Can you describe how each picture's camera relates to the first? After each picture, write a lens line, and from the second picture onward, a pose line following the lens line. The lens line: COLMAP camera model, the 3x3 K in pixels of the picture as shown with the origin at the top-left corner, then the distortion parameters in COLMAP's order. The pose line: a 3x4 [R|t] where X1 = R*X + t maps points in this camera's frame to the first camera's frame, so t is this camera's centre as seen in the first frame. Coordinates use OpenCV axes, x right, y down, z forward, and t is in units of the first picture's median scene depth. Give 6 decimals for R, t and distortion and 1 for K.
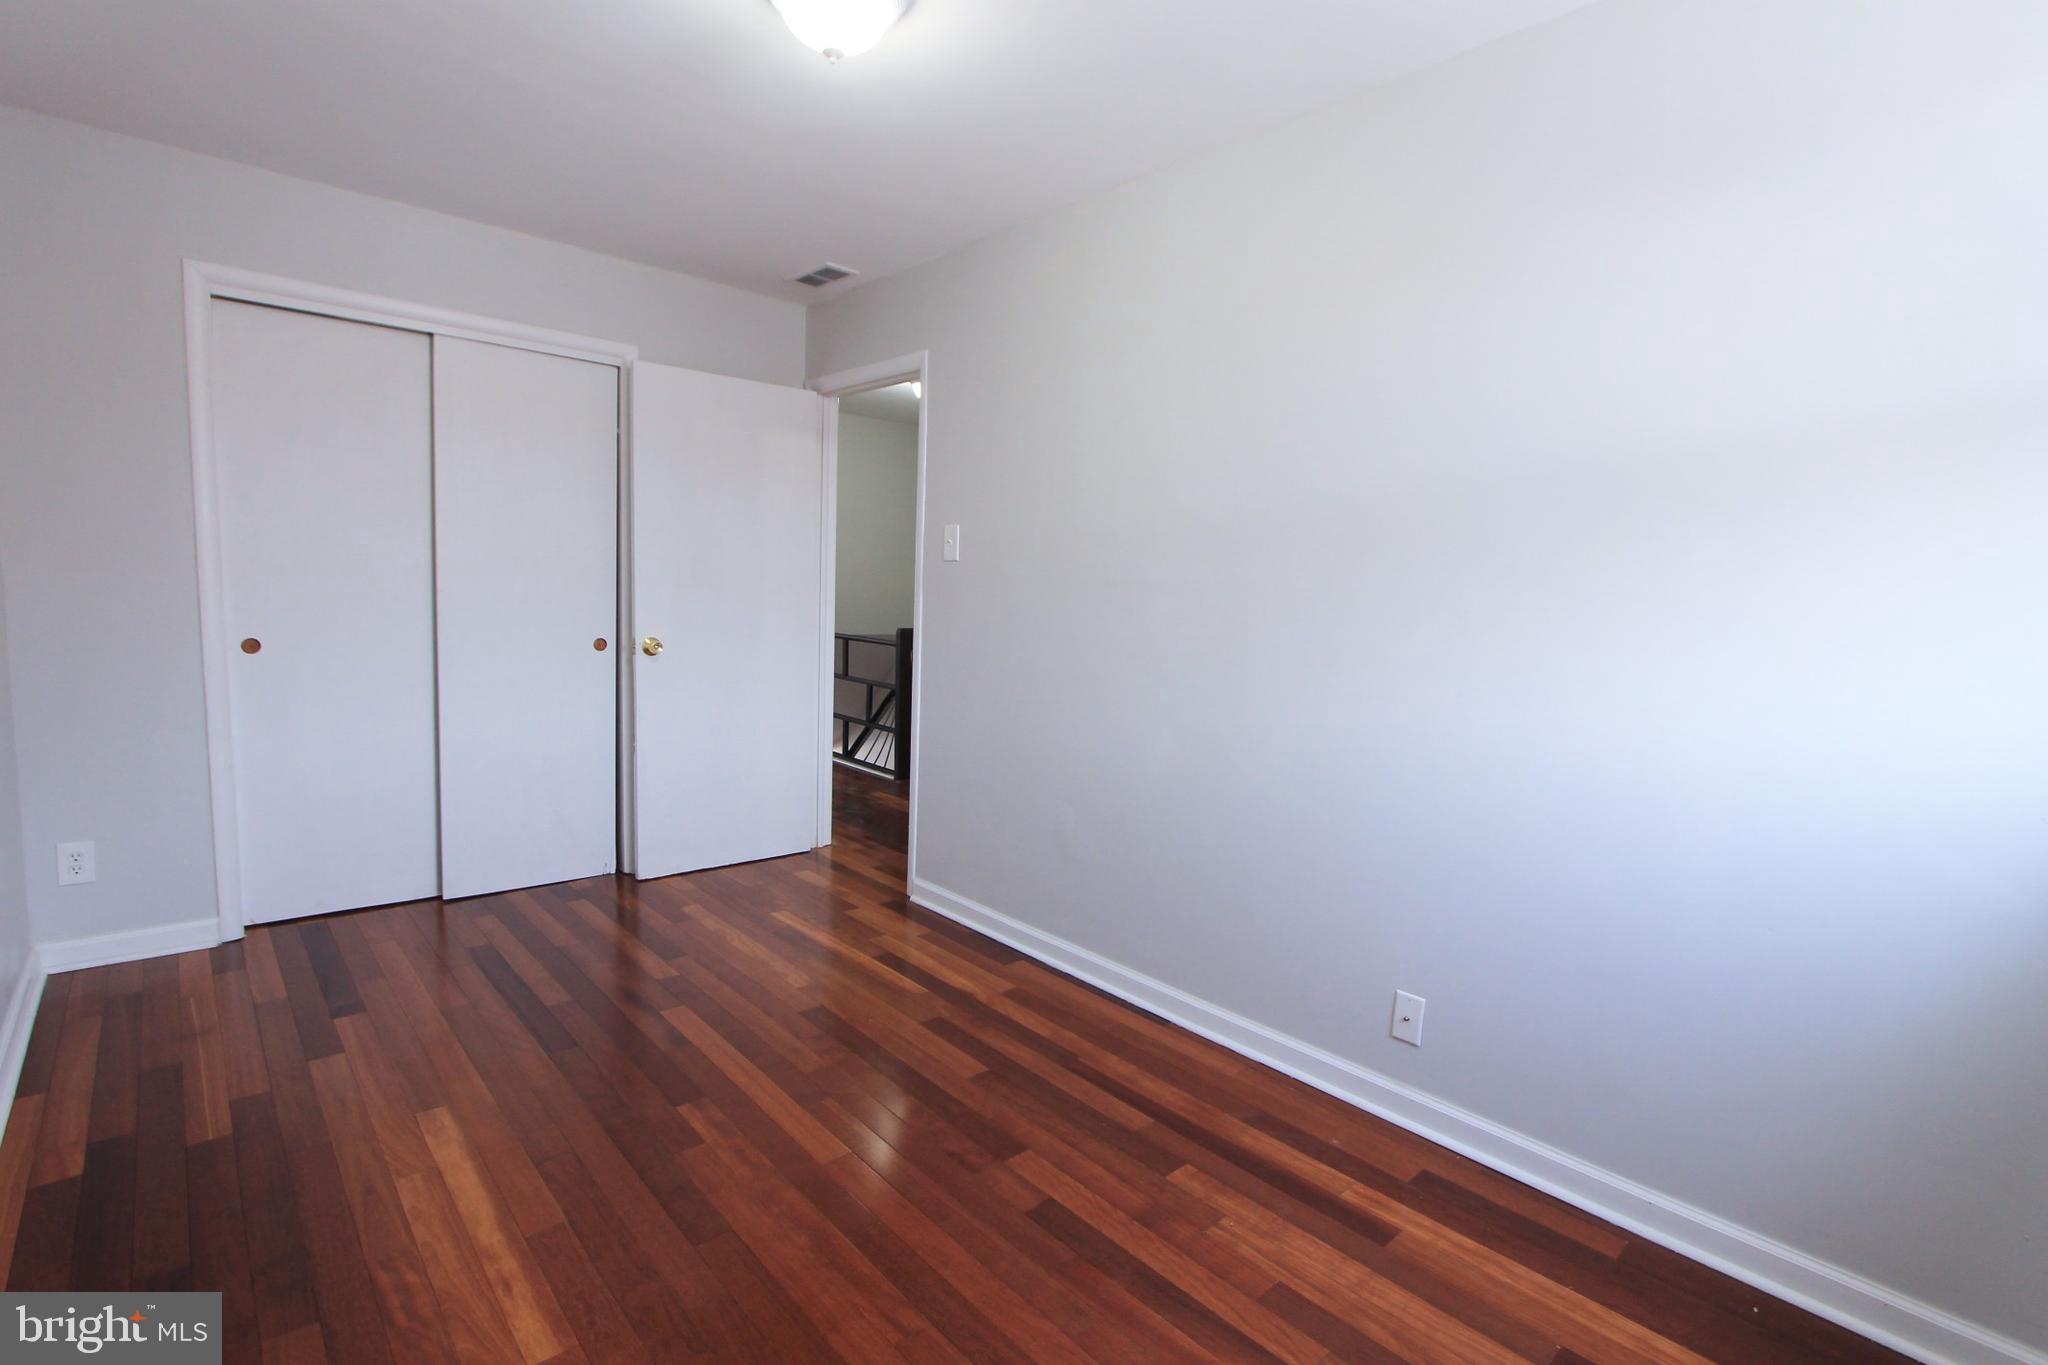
lens RADIAL K [[957.3, 0, 1024.0], [0, 957.3, 682.5], [0, 0, 1]] dist [-0.013720, 0.000702]
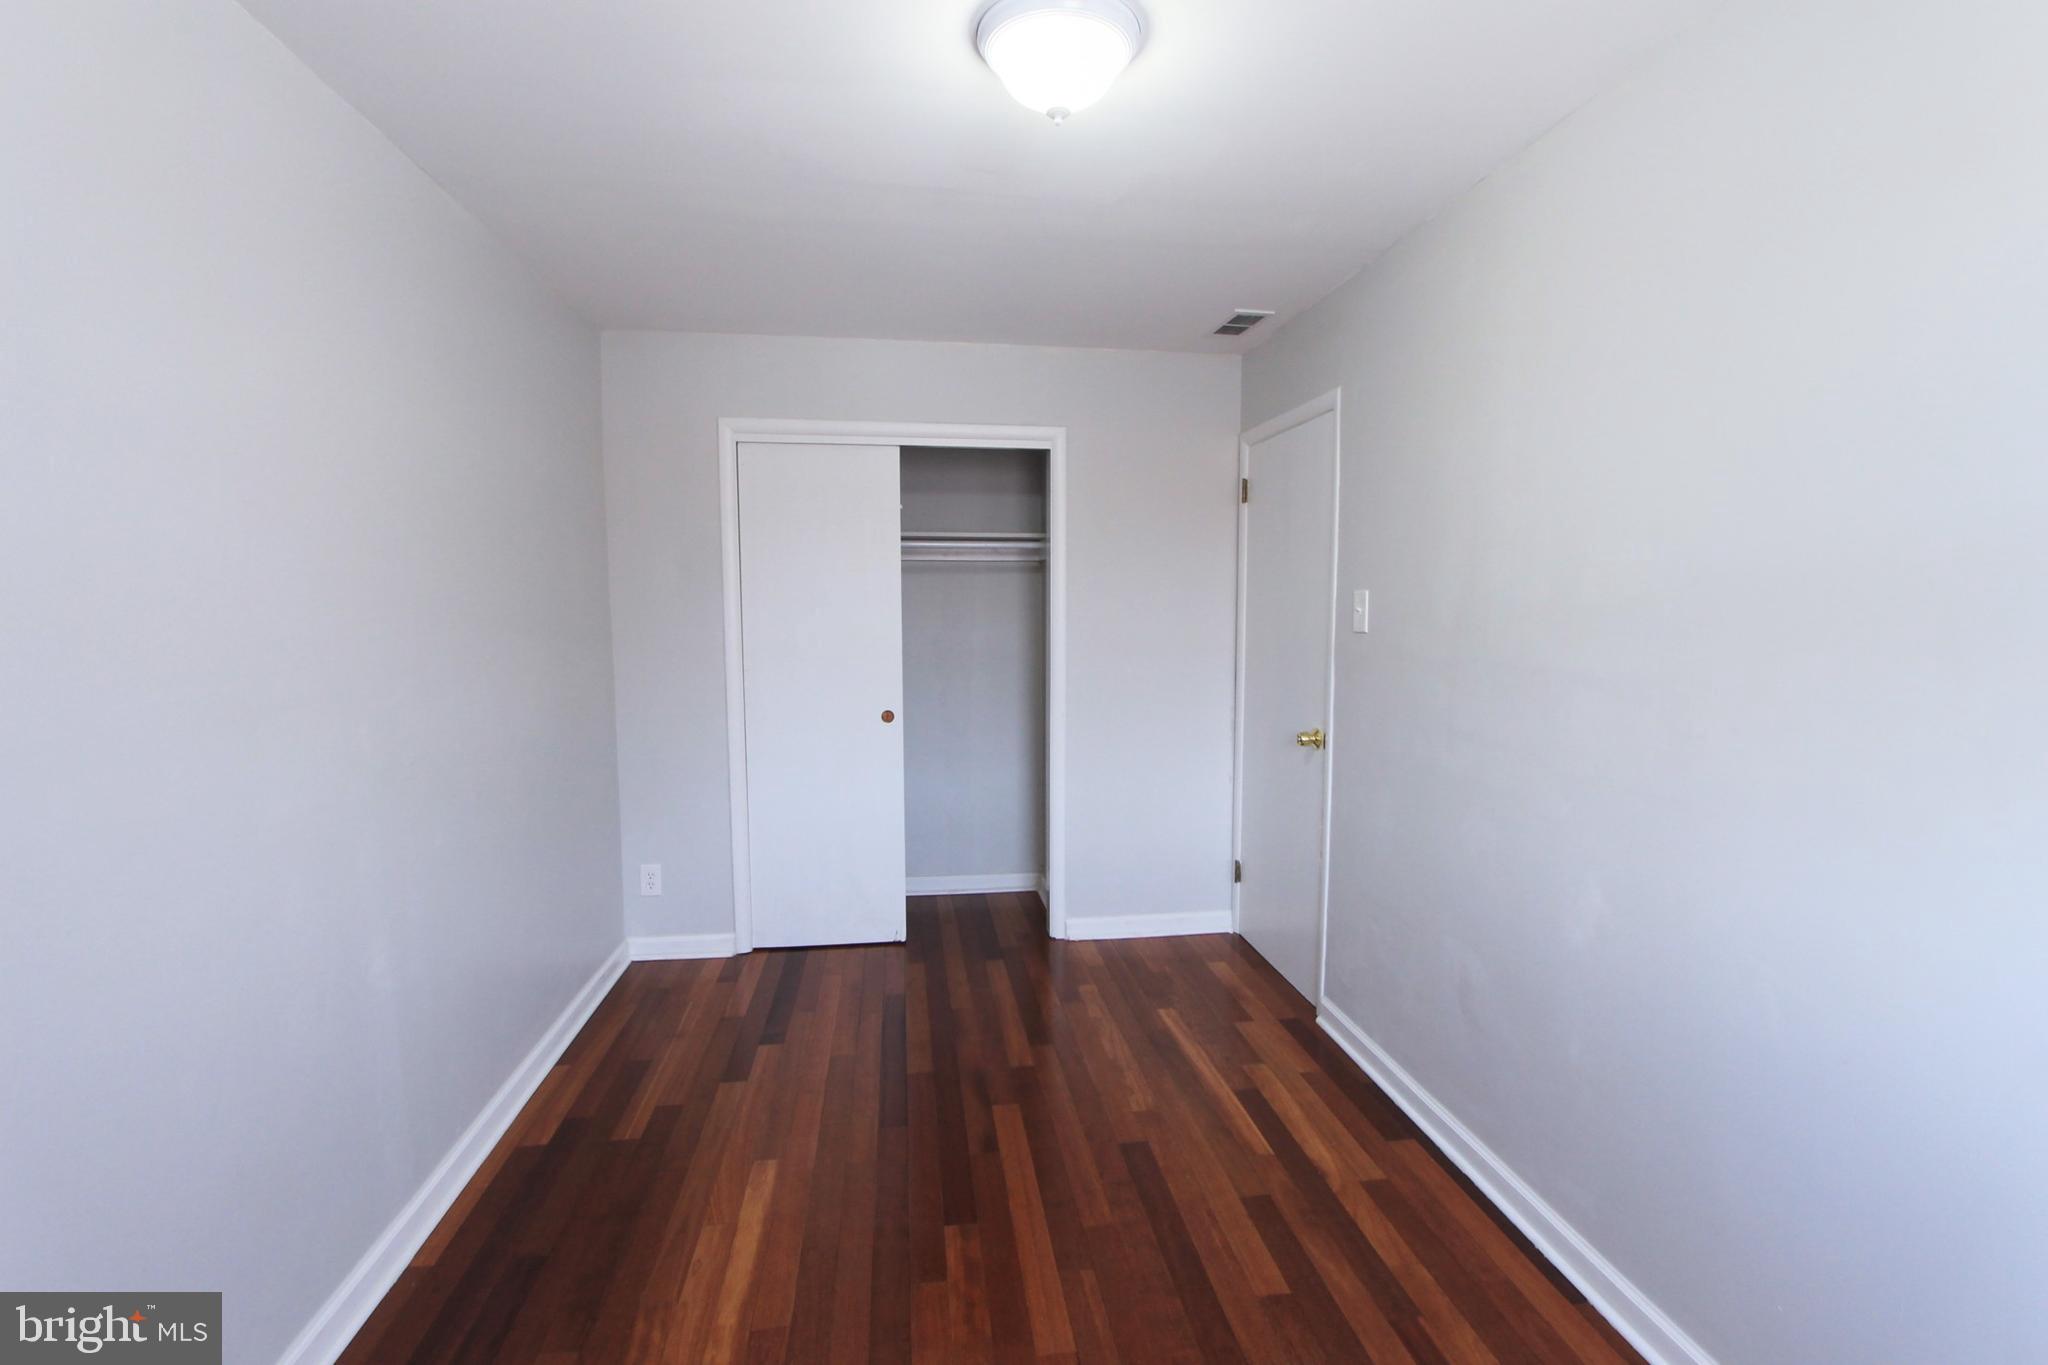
lens RADIAL K [[957.3, 0, 1024.0], [0, 957.3, 682.5], [0, 0, 1]] dist [-0.013720, 0.000702]
pose [[0.827382, 0.006481, -0.561603, 0.198553], [-0.022820, 0.999496, -0.022085, -0.073585], [0.561177, 0.031089, 0.827112, 0.179189]]
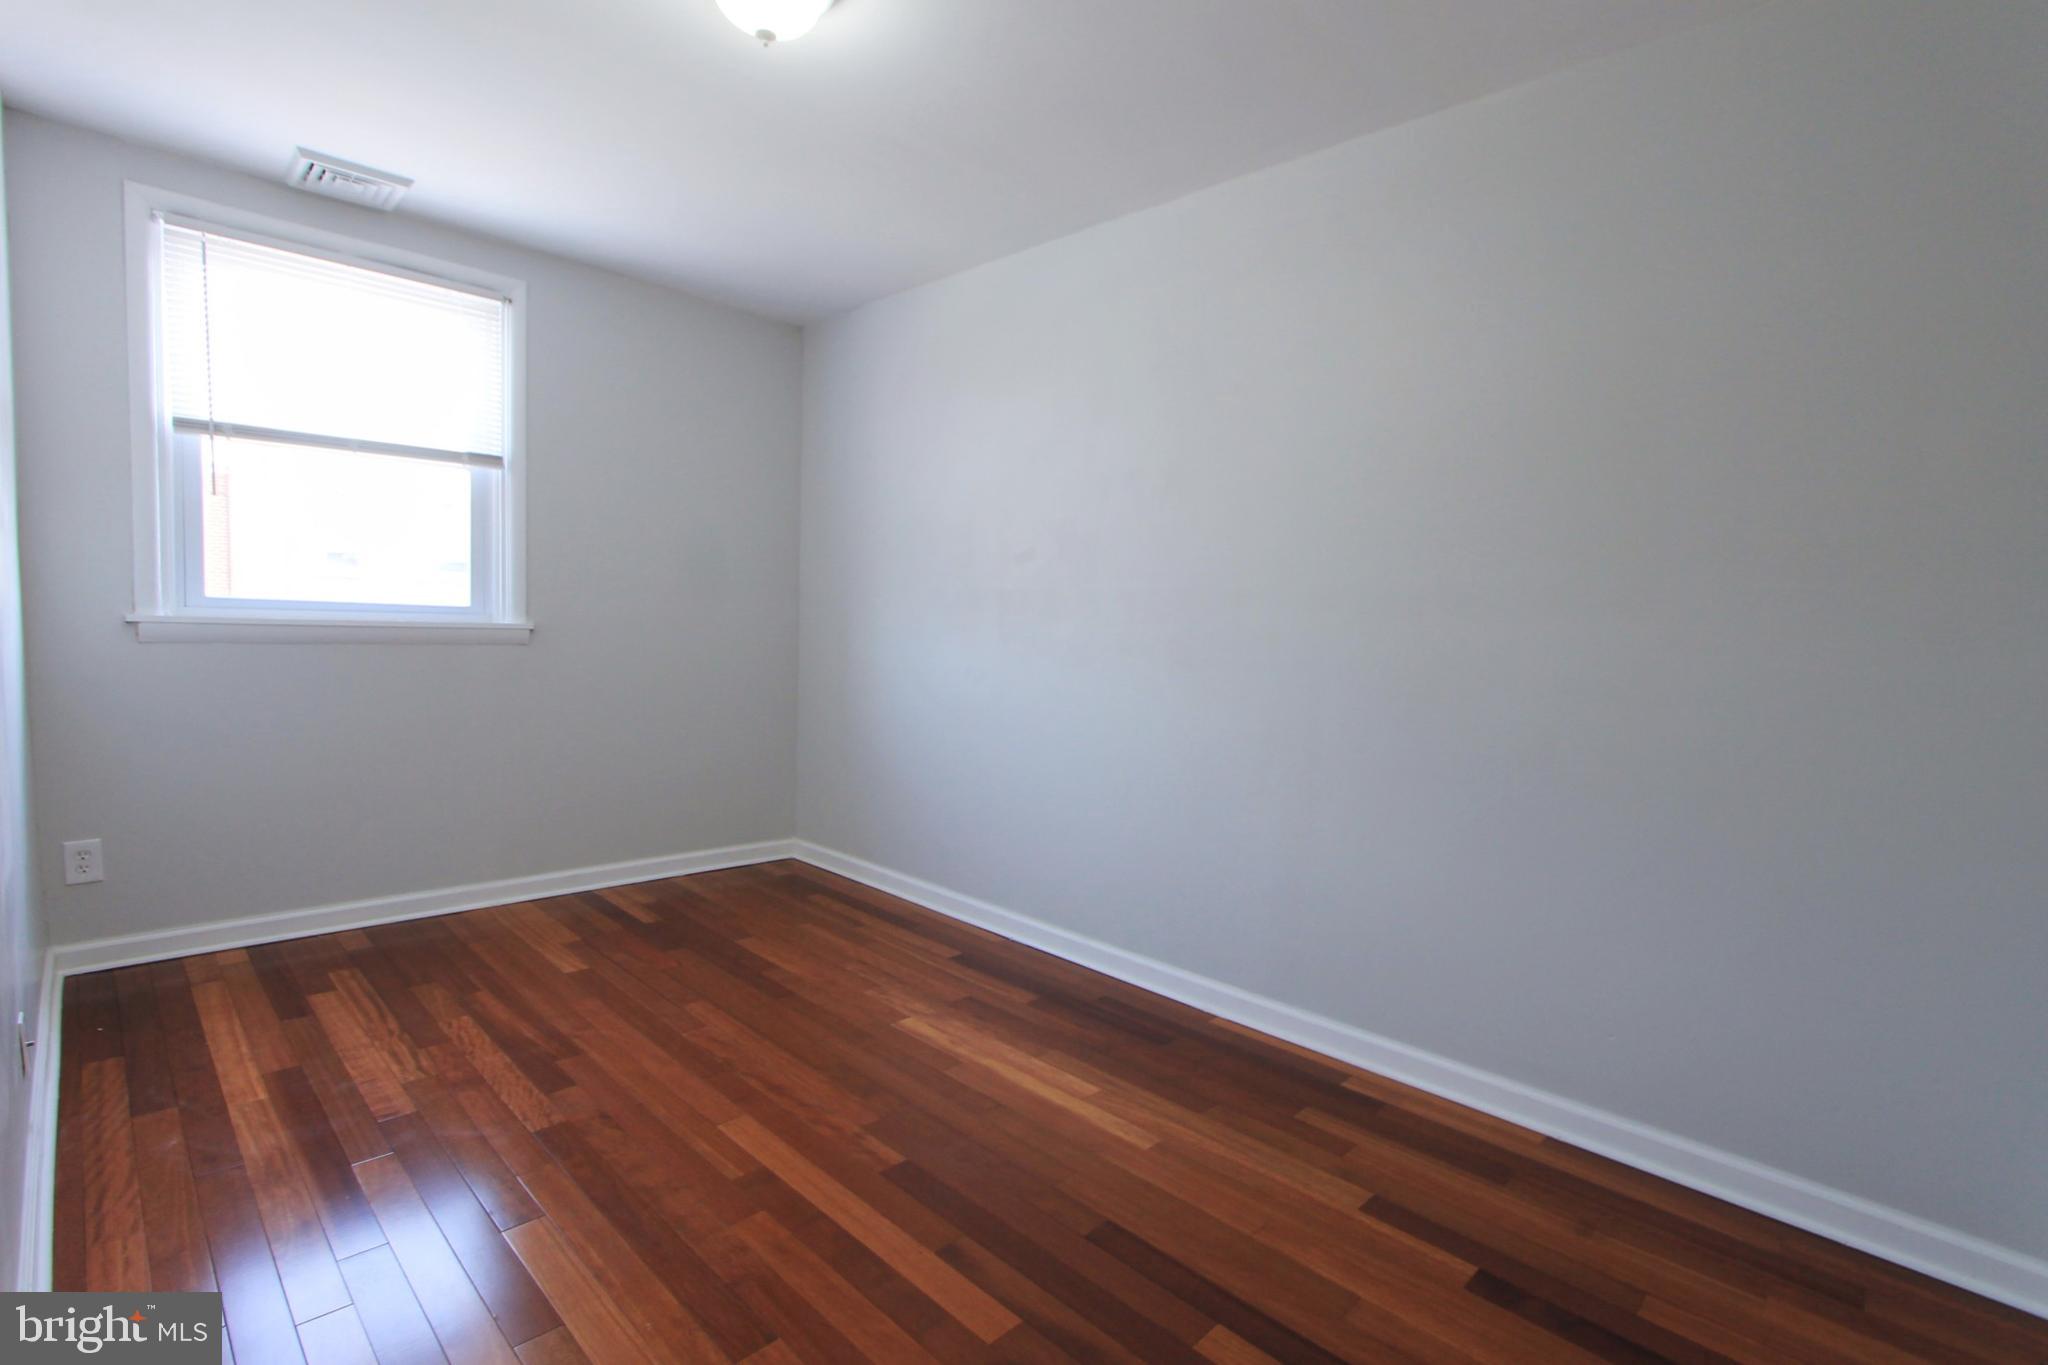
lens RADIAL K [[957.3, 0, 1024.0], [0, 957.3, 682.5], [0, 0, 1]] dist [-0.013720, 0.000702]
pose [[-0.995211, -0.073163, -0.064827, -0.309635], [-0.082923, 0.983041, 0.163569, -0.128055], [0.051760, 0.168162, -0.984400, 1.470384]]
